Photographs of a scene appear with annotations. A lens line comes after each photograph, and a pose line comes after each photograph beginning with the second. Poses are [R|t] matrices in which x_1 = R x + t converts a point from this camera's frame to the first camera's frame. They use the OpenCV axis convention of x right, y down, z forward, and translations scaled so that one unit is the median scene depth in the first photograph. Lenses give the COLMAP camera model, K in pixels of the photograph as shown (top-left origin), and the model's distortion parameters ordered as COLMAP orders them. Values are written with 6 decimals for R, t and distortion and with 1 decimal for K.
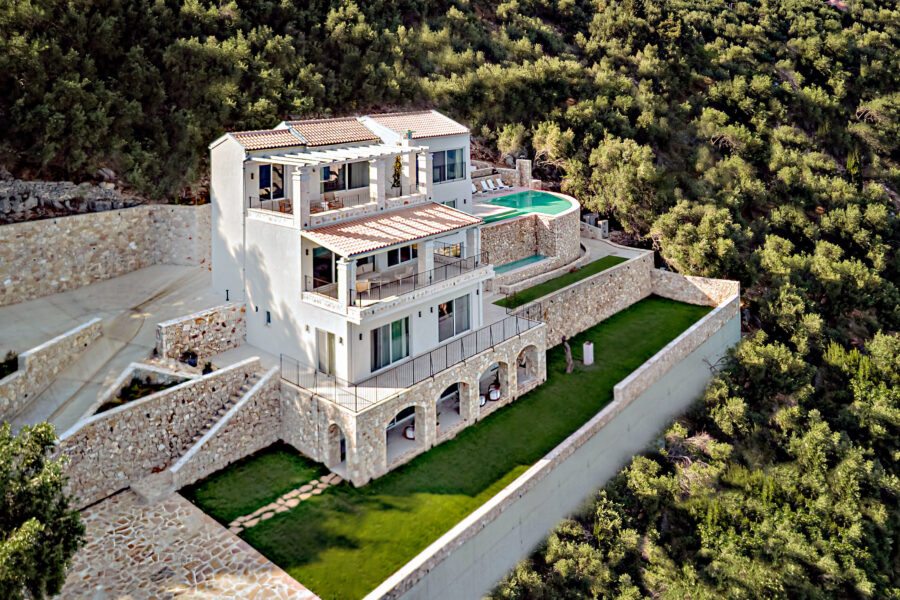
lens RADIAL K [[719.3, 0, 450.0], [0, 719.3, 300.0], [0, 0, 1]] dist [-0.003045, 0.004180]
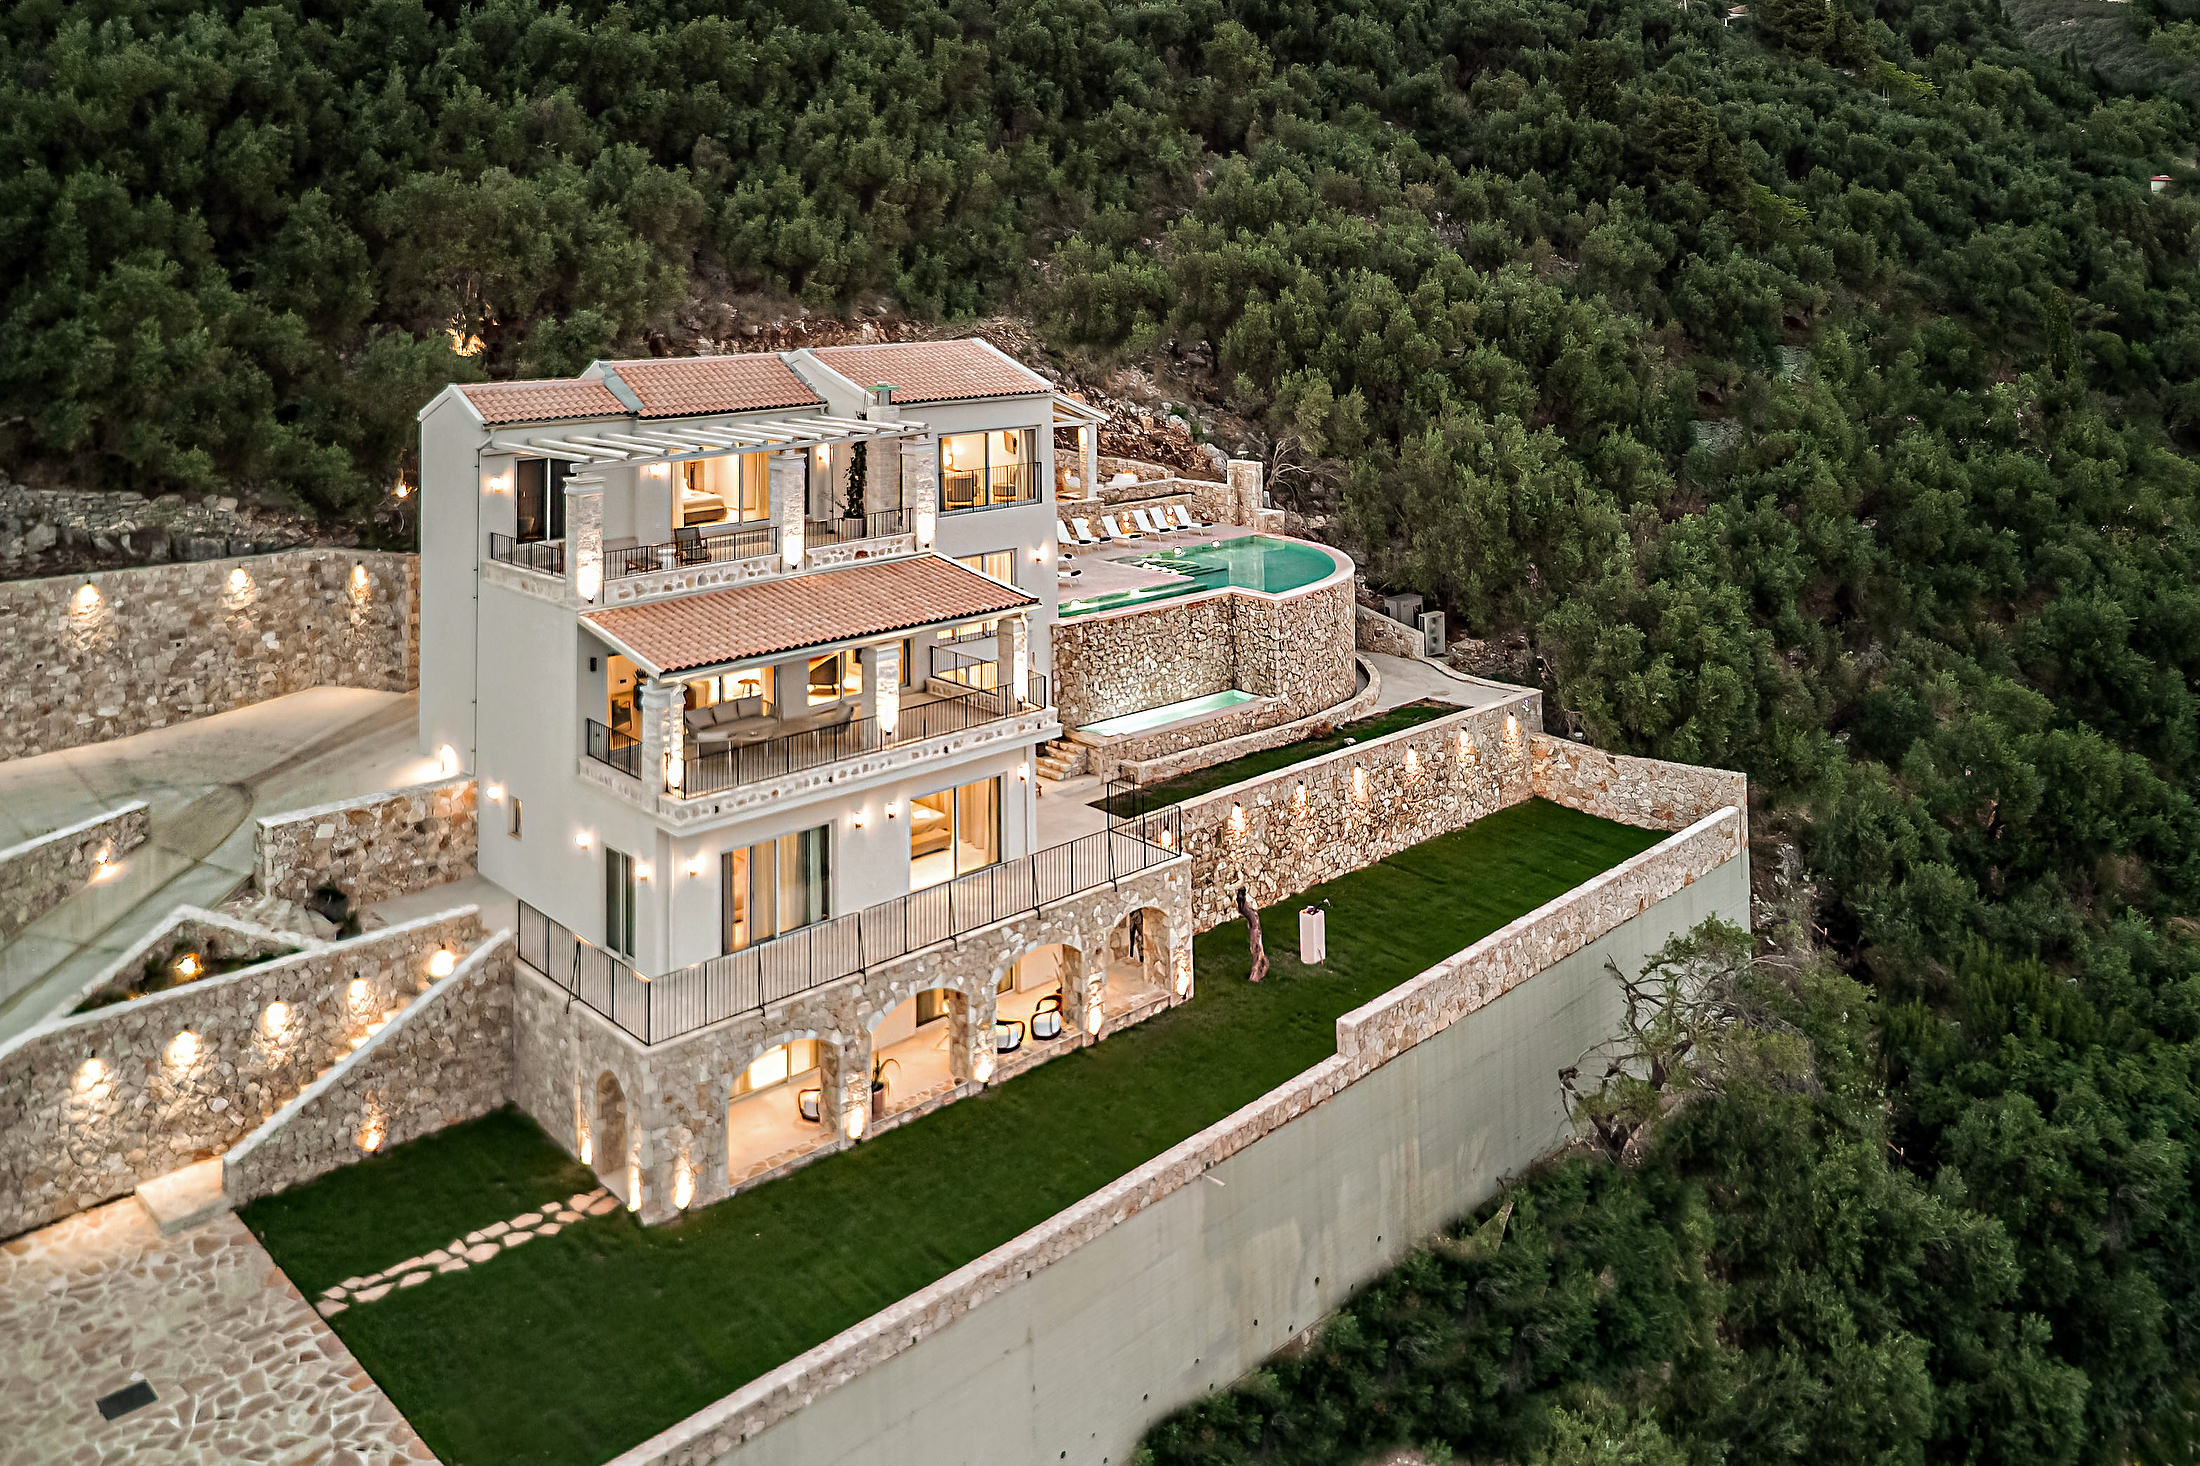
lens RADIAL K [[1738.3, 0, 1100.0], [0, 1738.3, 733.0], [0, 0, 1]] dist [0.000354, 0.000414]
pose [[0.993109, 0.032137, -0.112699, 0.195079], [-0.036672, 0.998589, -0.038399, 0.002642], [0.111306, 0.042267, 0.992887, 0.011859]]
